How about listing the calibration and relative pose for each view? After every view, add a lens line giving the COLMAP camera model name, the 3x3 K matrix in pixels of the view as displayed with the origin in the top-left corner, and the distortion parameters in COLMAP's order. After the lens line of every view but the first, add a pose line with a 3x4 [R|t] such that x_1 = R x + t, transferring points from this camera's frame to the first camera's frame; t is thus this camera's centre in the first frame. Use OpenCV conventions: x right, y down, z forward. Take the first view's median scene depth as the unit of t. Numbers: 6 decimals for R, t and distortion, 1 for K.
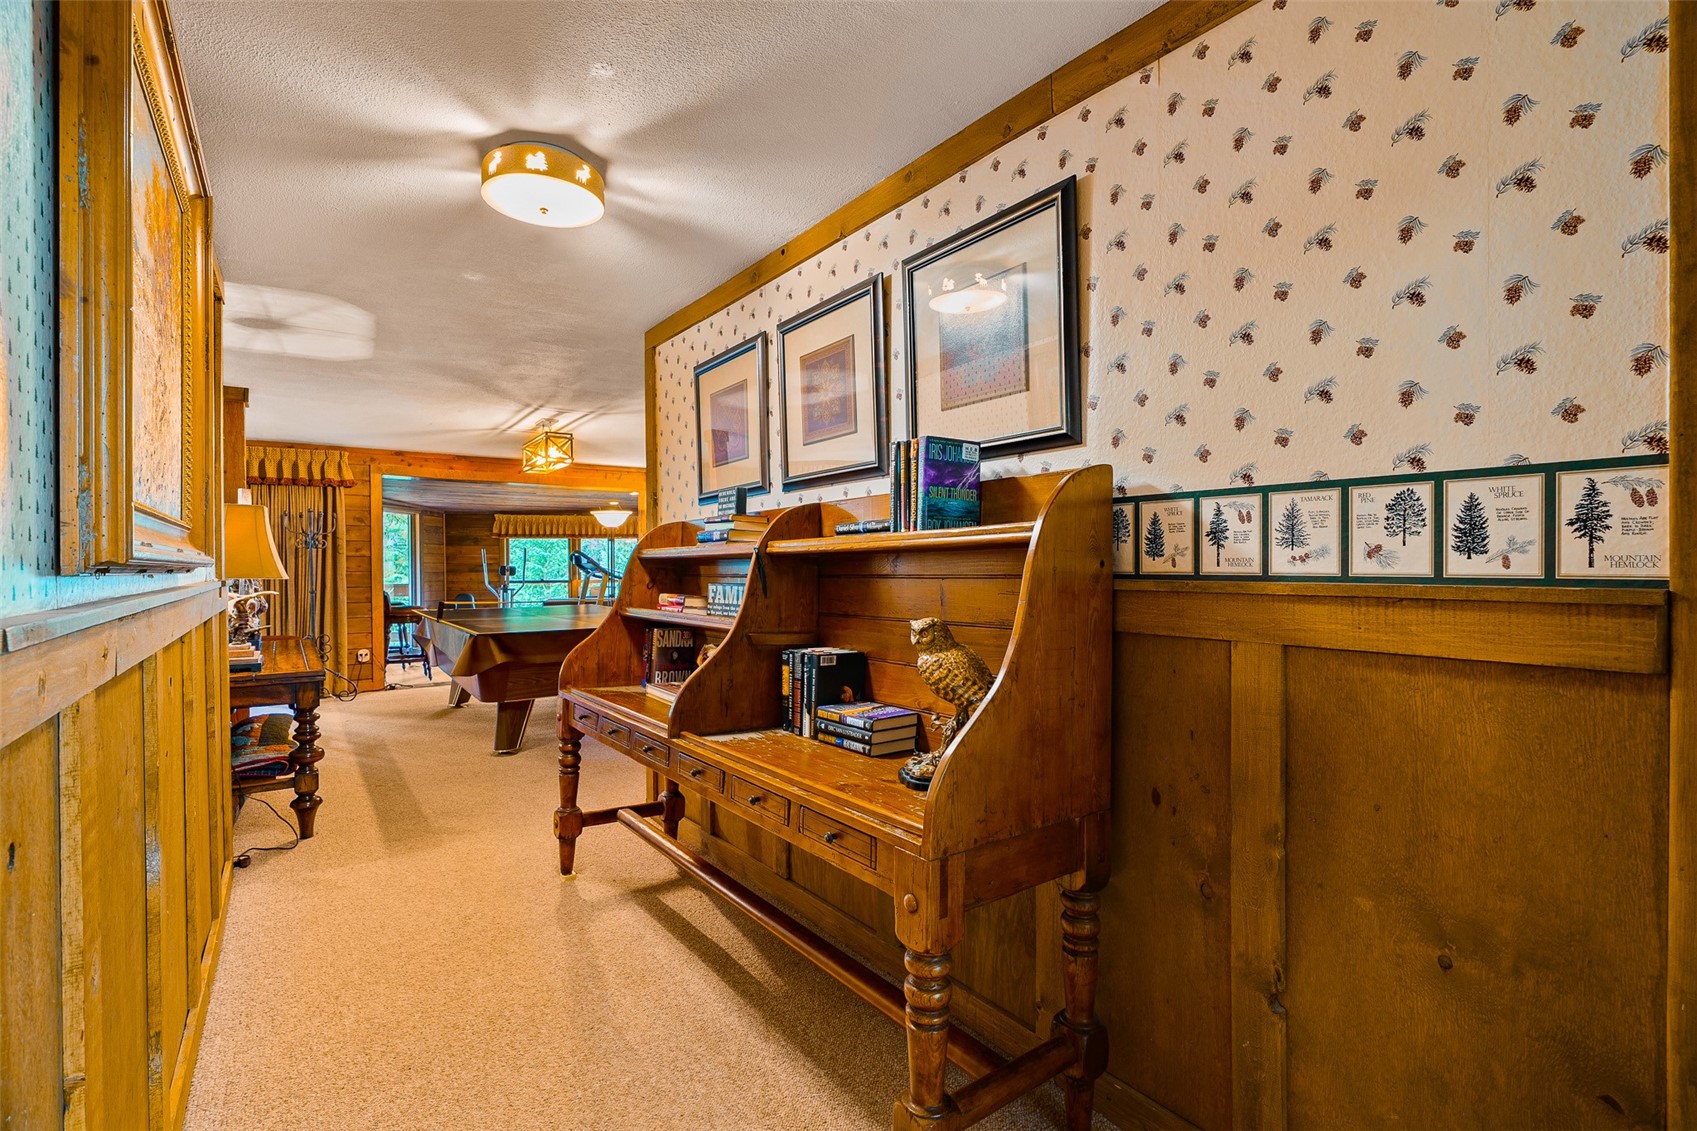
lens RADIAL K [[780.6, 0, 848.4], [0, 780.6, 563.4], [0, 0, 1]] dist [0.005409, 0.000573]
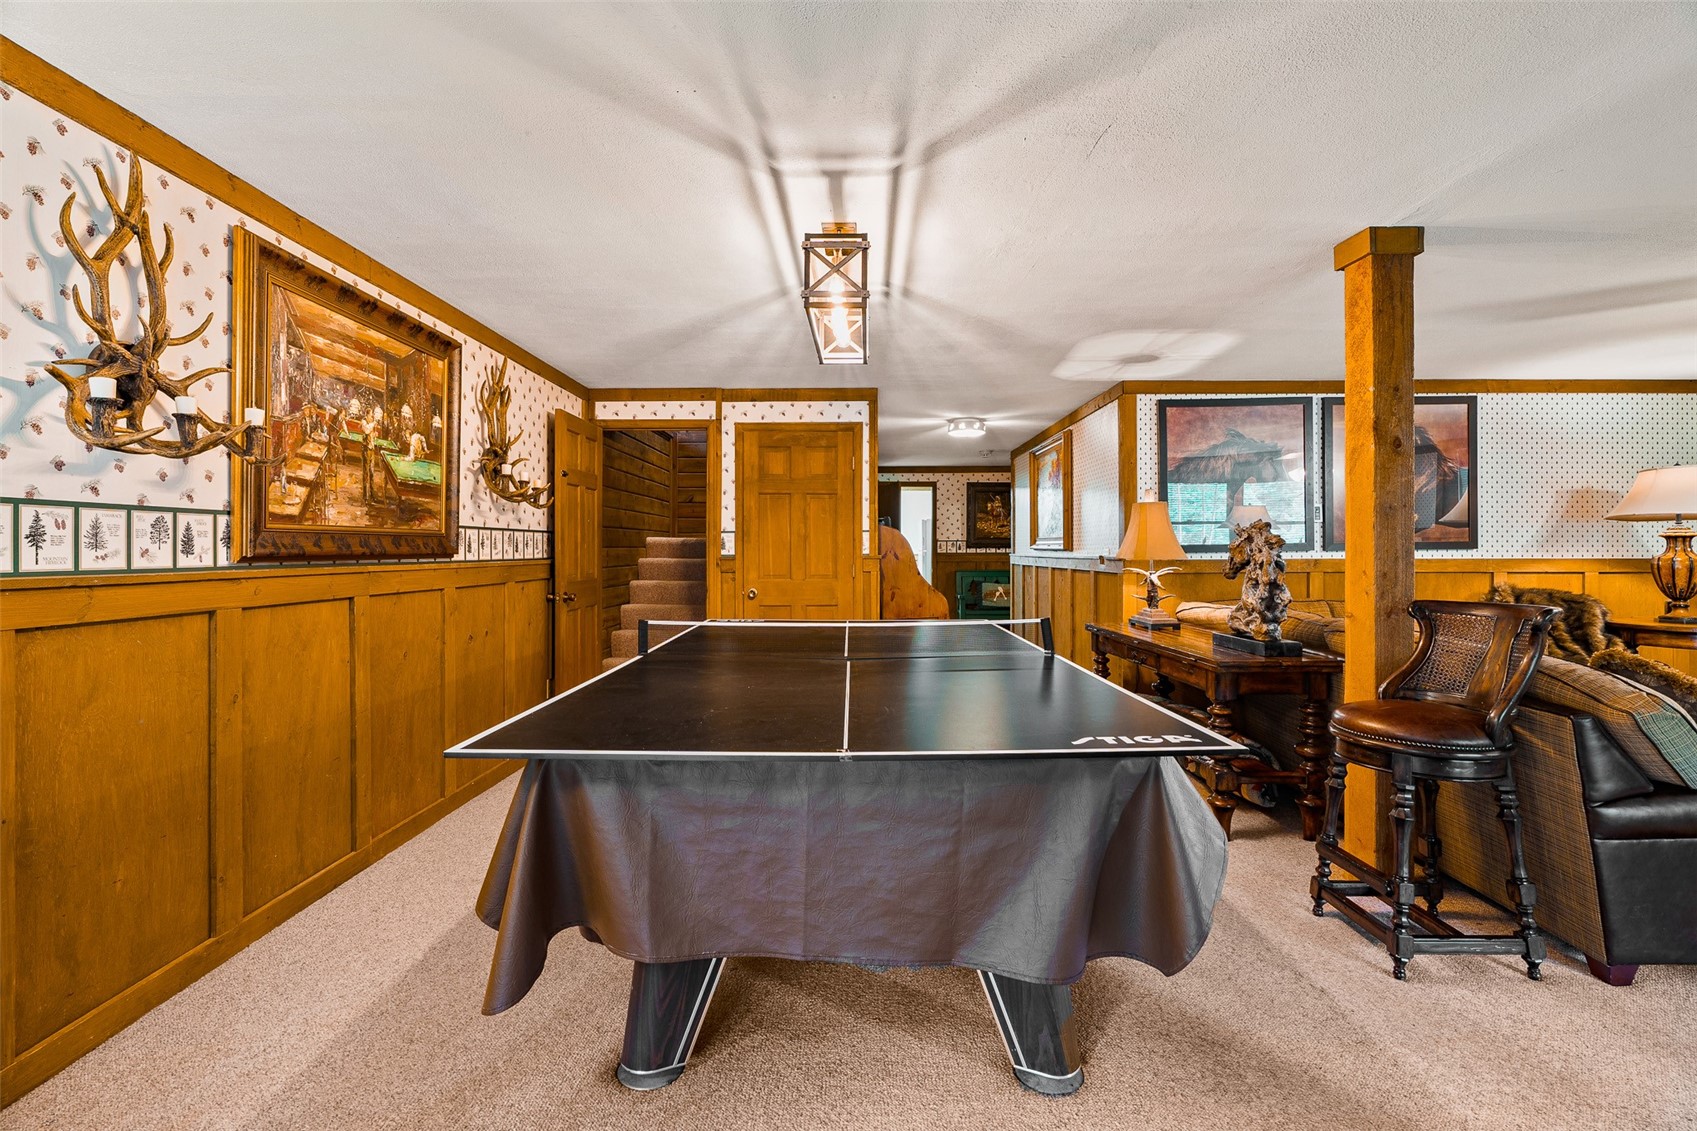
lens RADIAL K [[780.6, 0, 850.9], [0, 780.6, 553.2], [0, 0, 1]] dist [0.005409, 0.000573]
pose [[-0.810445, 0.016699, 0.585577, -1.294944], [0.023705, 0.999710, 0.004299, 0.011103], [-0.585335, 0.017365, -0.810605, 1.340487]]
